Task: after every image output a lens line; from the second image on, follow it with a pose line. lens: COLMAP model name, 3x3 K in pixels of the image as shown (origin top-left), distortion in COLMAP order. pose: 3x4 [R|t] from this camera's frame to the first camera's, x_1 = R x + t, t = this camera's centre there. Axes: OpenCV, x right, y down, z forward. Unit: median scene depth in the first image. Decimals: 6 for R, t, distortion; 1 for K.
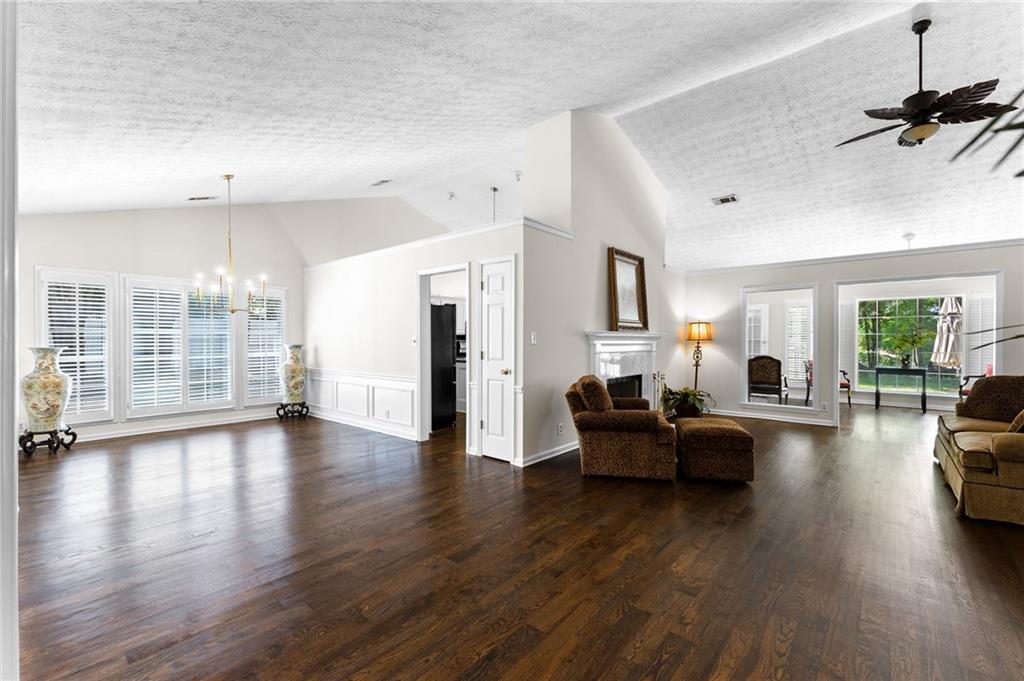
lens RADIAL K [[438.7, 0, 514.5], [0, 438.7, 340.4], [0, 0, 1]] dist [0.008214, -0.000700]
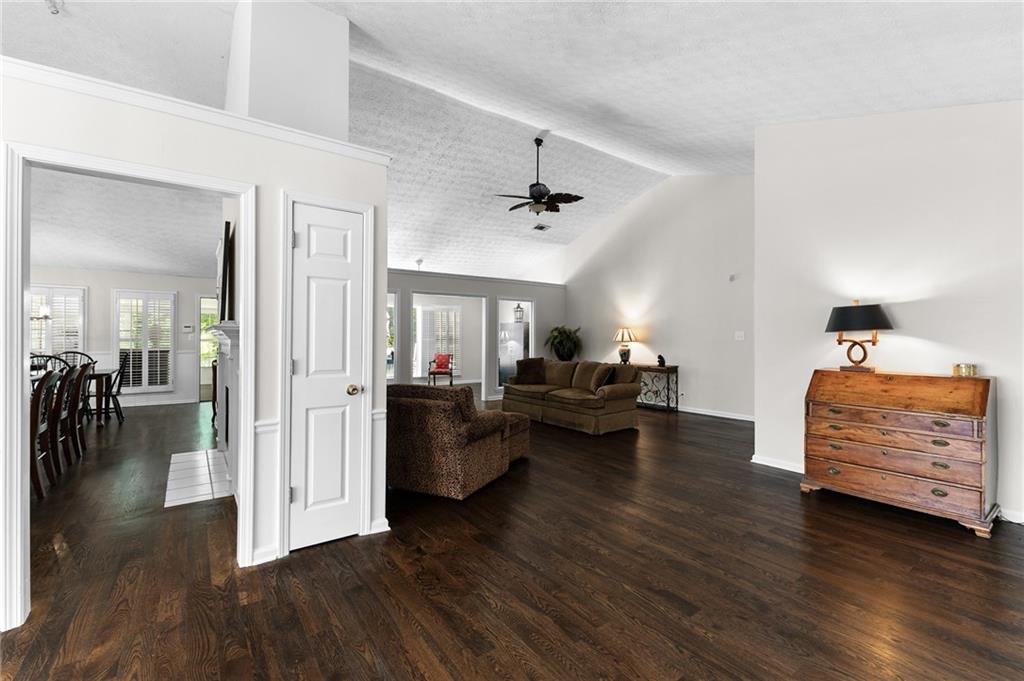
lens RADIAL K [[438.7, 0, 509.8], [0, 438.7, 333.8], [0, 0, 1]] dist [0.008214, -0.000700]
pose [[0.236885, 0.006829, 0.971514, -0.403645], [0.002134, 0.999969, -0.007549, -0.002081], [-0.971535, 0.003861, 0.236863, 0.454289]]
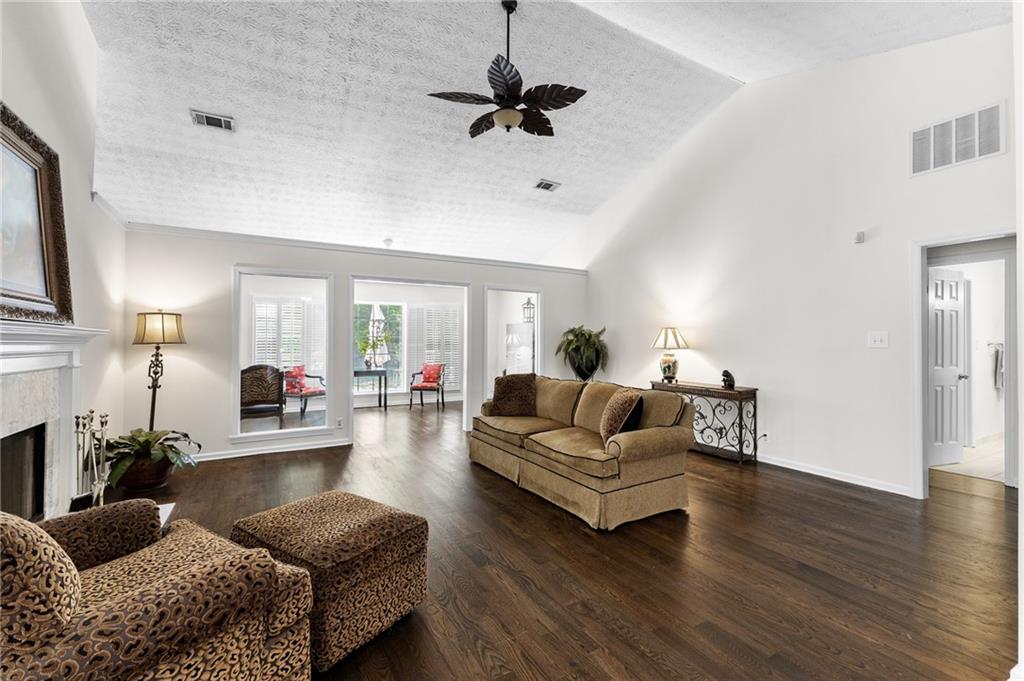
lens RADIAL K [[438.7, 0, 512.1], [0, 438.7, 339.1], [0, 0, 1]] dist [0.008214, -0.000700]
pose [[0.343010, 0.007094, 0.939305, 0.037044], [0.001806, 0.999965, -0.008211, -0.000530], [-0.939330, 0.004513, 0.342985, 0.425216]]
